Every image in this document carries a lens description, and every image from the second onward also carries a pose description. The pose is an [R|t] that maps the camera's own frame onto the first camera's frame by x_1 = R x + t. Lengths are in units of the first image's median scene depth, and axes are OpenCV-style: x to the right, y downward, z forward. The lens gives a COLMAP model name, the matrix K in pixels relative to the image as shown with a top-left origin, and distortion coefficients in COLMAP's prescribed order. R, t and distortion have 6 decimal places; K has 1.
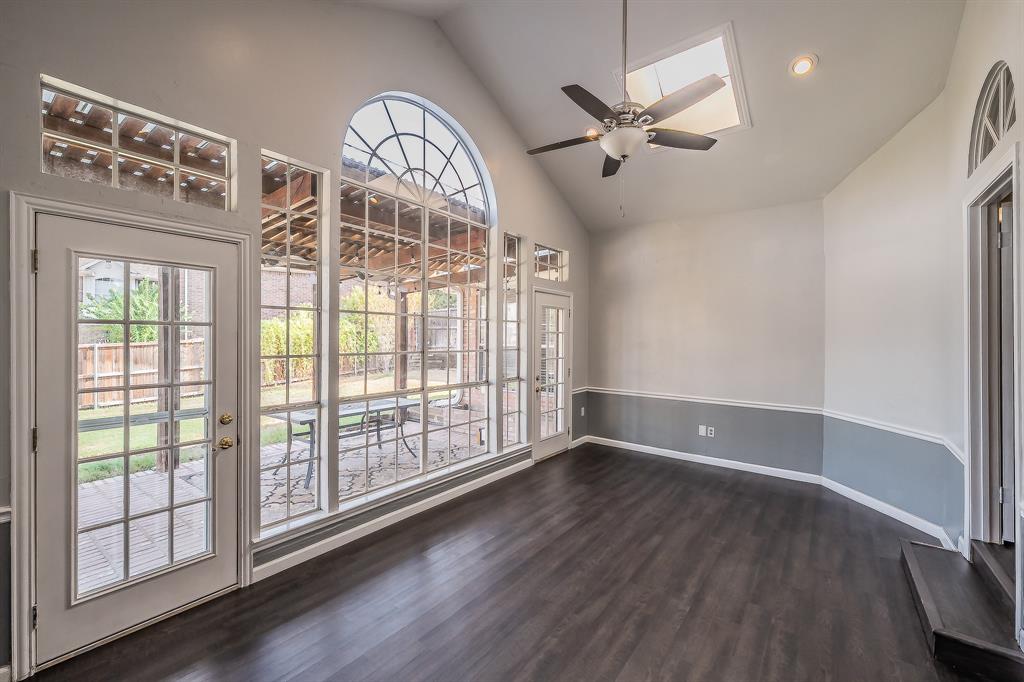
lens RADIAL K [[426.4, 0, 512.0], [0, 426.4, 341.0], [0, 0, 1]] dist [0.001160, 0.000072]
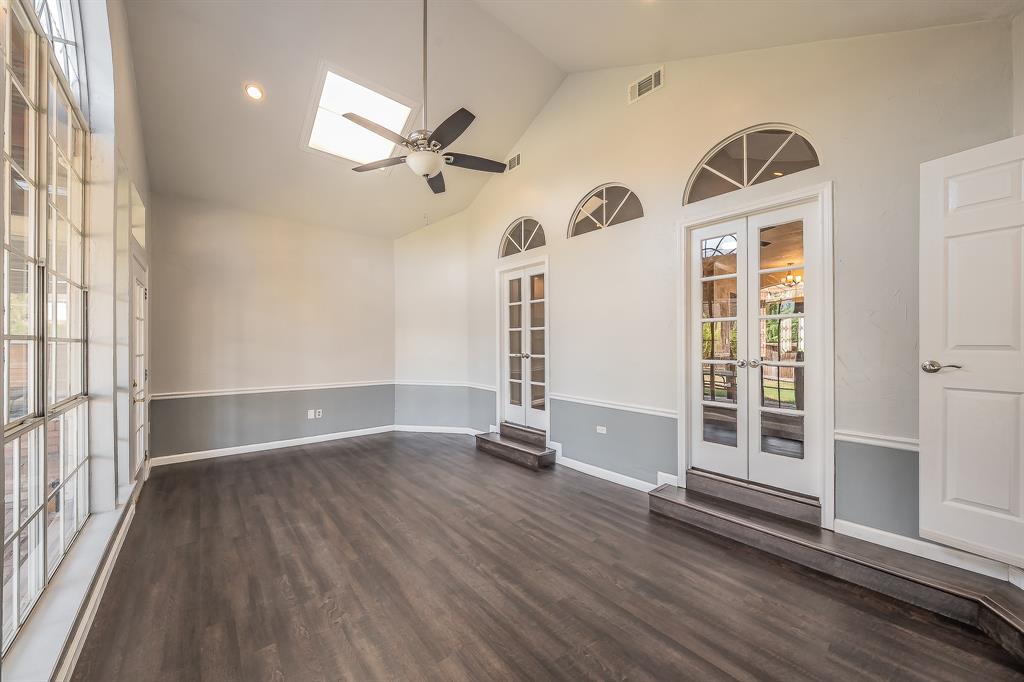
lens RADIAL K [[356.1, 0, 512.0], [0, 356.1, 341.0], [0, 0, 1]] dist [0.000301, 0.000013]
pose [[0.195842, 0.005579, 0.980620, -0.428746], [0.007057, 0.999950, -0.007098, 0.032308], [-0.980610, 0.008310, 0.195793, 0.343973]]
